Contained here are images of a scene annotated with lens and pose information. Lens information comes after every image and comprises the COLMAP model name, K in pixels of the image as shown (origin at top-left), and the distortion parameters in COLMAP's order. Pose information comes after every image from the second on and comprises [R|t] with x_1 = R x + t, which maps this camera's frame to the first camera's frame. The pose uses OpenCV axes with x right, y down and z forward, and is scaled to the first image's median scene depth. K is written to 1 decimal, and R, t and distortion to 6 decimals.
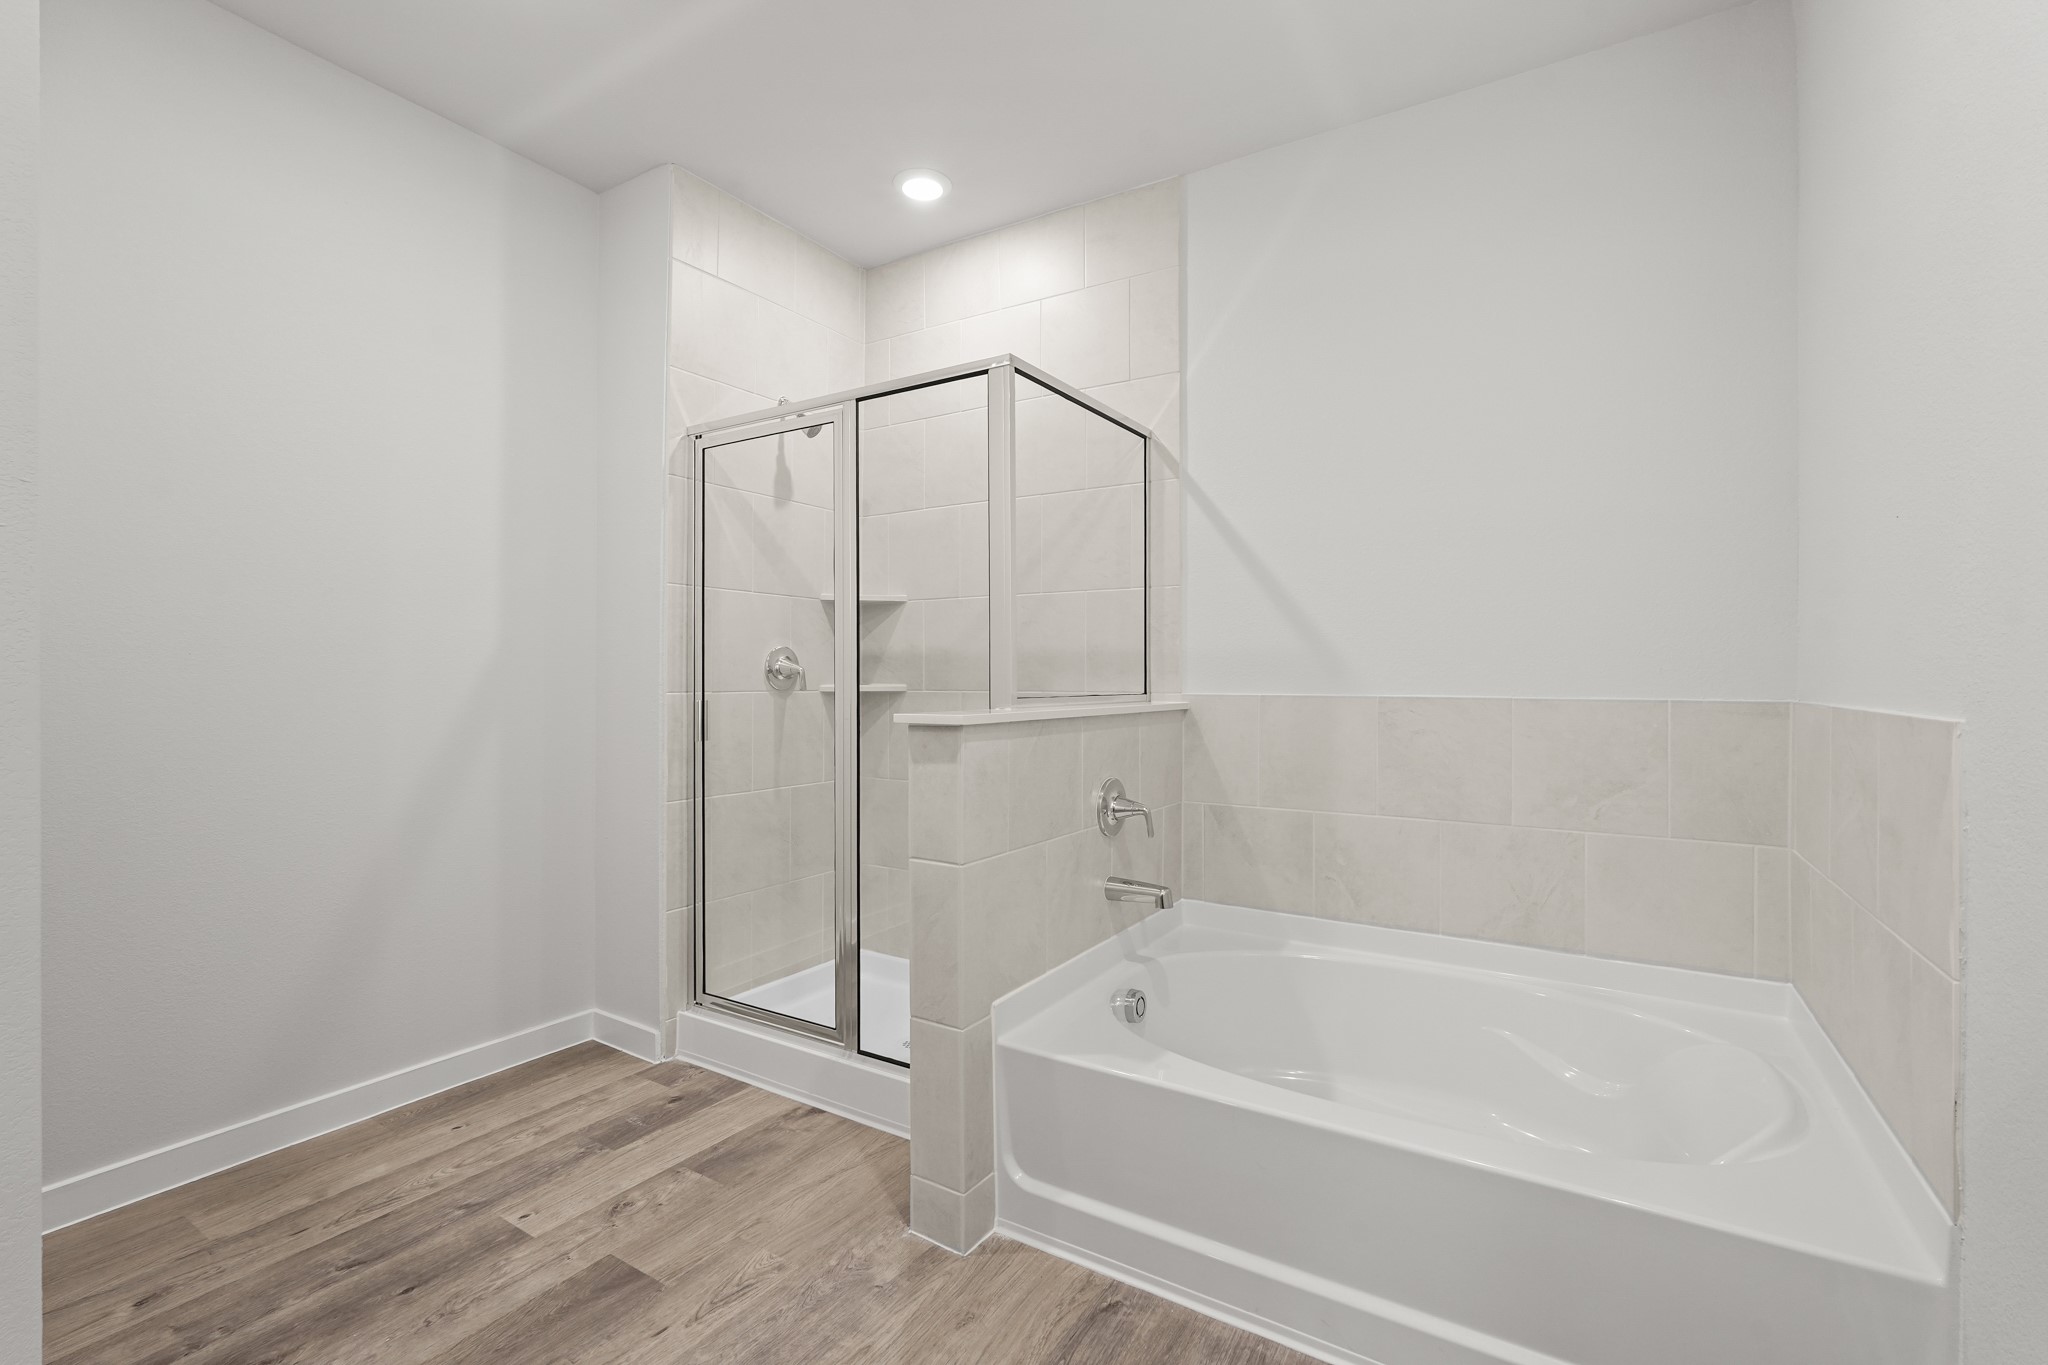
lens RADIAL K [[898.5, 0, 1024.0], [0, 898.5, 682.5], [0, 0, 1]] dist [-0.021331, 0.000331]
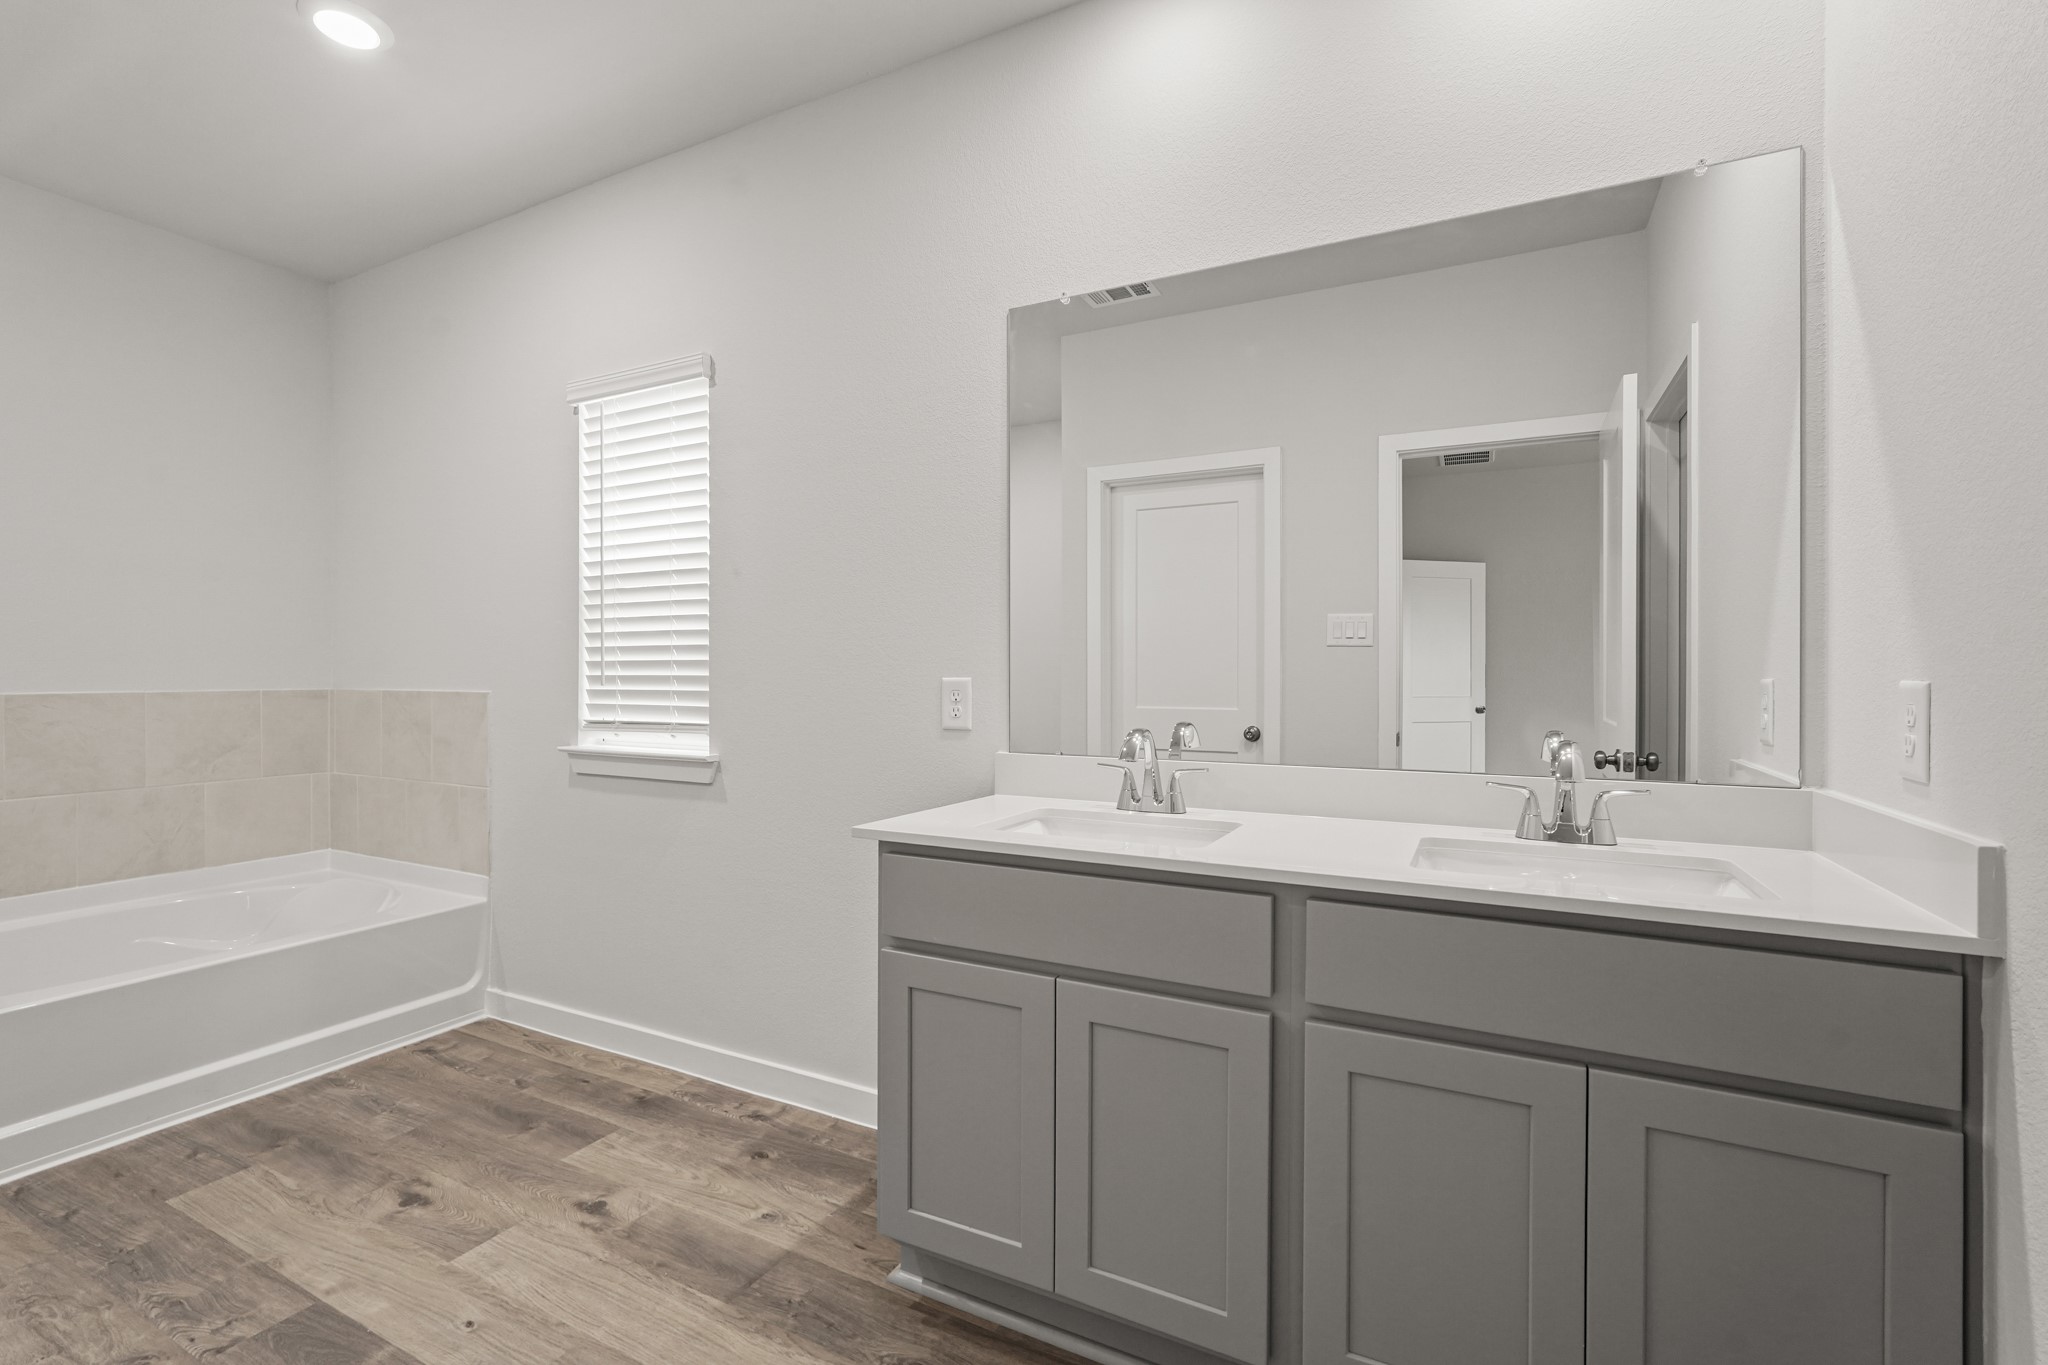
lens RADIAL K [[898.5, 0, 1024.0], [0, 898.5, 682.5], [0, 0, 1]] dist [-0.021331, 0.000331]
pose [[-0.082846, -0.009895, 0.996513, -1.018639], [0.008461, 0.999908, 0.010632, -0.000640], [-0.996526, 0.009312, -0.082755, -0.244289]]
